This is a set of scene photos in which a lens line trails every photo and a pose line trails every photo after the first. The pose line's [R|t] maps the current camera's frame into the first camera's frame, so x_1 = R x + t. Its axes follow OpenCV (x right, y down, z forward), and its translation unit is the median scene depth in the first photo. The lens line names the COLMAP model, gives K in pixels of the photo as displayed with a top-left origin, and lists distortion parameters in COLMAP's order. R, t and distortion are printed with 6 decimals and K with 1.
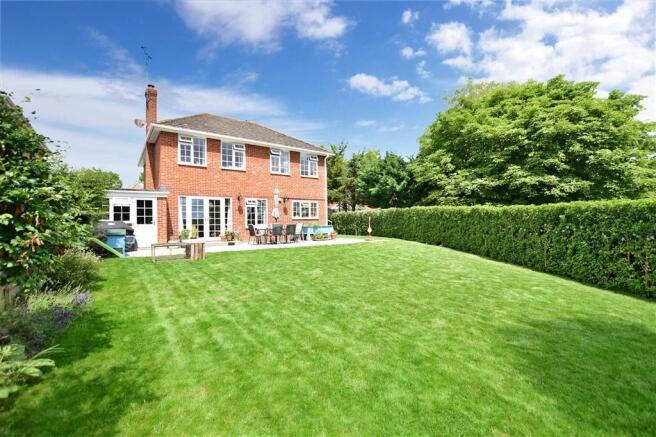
lens RADIAL K [[290.8, 0, 328.6], [0, 290.8, 218.3], [0, 0, 1]] dist [-0.027696, 0.000384]
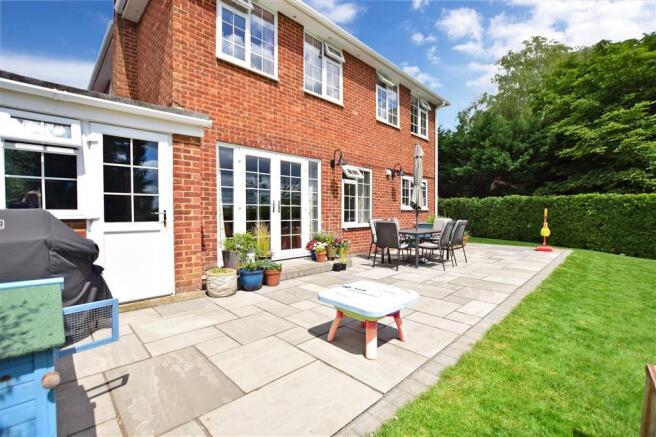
lens RADIAL K [[290.8, 0, 327.9], [0, 290.8, 220.3], [0, 0, 1]] dist [-0.027696, 0.000384]
pose [[0.991094, 0.012800, 0.132550, -0.405694], [-0.018060, 0.999093, 0.038557, 0.004098], [-0.131936, -0.040607, 0.990426, 0.577511]]
